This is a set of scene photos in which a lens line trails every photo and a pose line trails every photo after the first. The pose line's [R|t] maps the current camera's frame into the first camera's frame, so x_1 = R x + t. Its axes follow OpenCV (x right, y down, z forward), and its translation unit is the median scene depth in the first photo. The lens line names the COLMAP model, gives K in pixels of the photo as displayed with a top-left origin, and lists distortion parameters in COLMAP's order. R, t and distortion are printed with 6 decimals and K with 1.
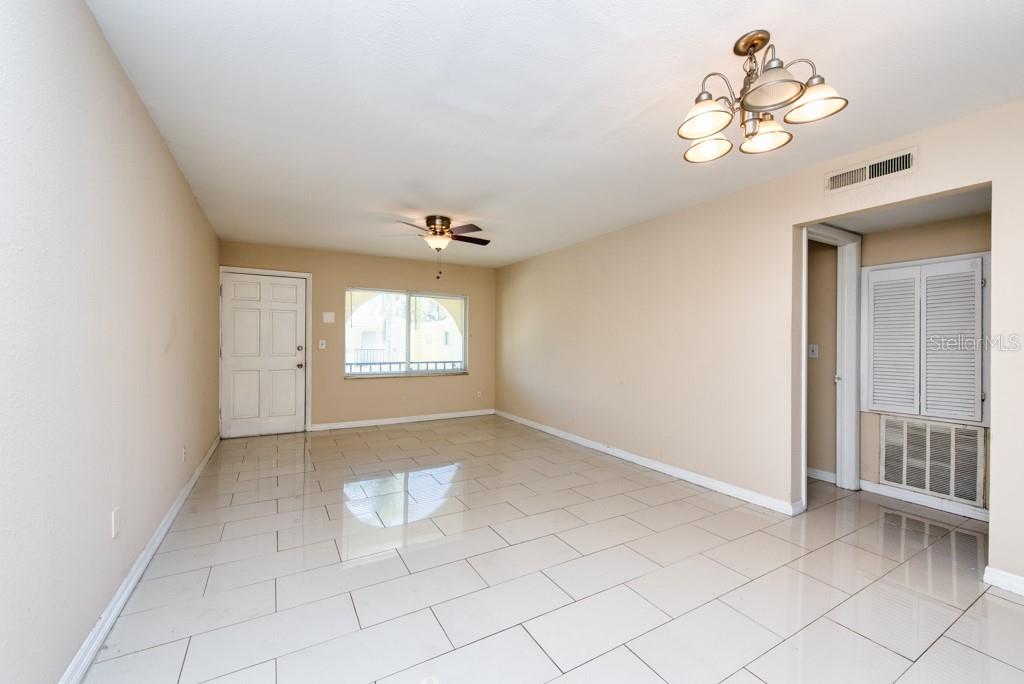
lens RADIAL K [[402.4, 0, 507.3], [0, 402.4, 342.5], [0, 0, 1]] dist [0.014273, -0.000141]
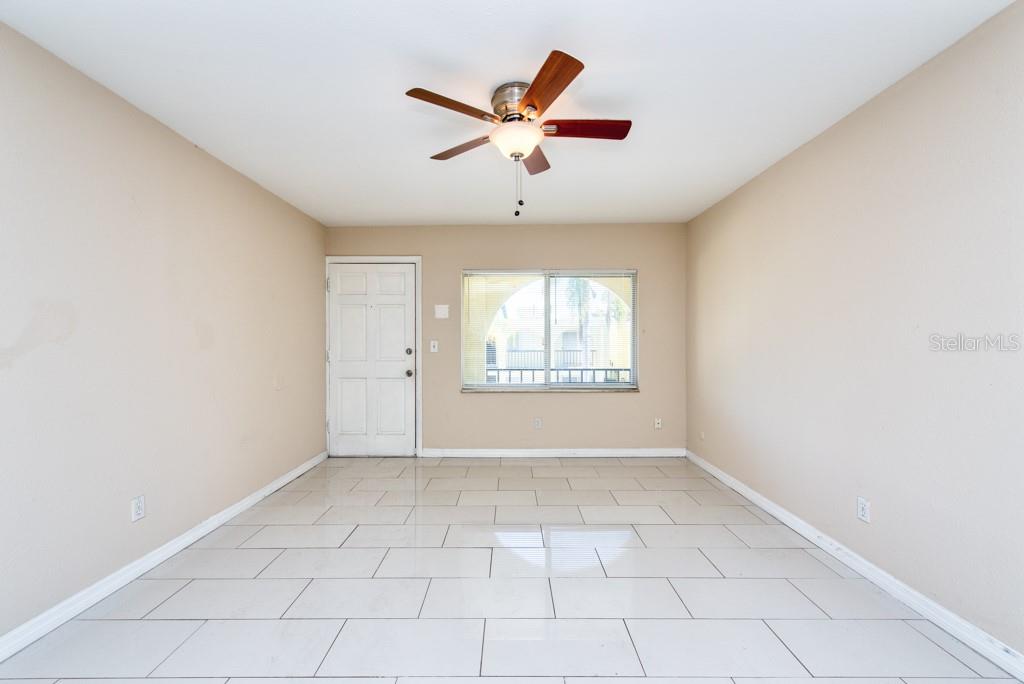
lens RADIAL K [[402.4, 0, 507.3], [0, 402.4, 342.5], [0, 0, 1]] dist [0.014273, -0.000141]
pose [[0.869745, -0.012339, -0.493348, 0.047081], [0.011808, 0.999921, -0.004191, 0.002429], [0.493361, -0.002180, 0.869822, 0.402311]]
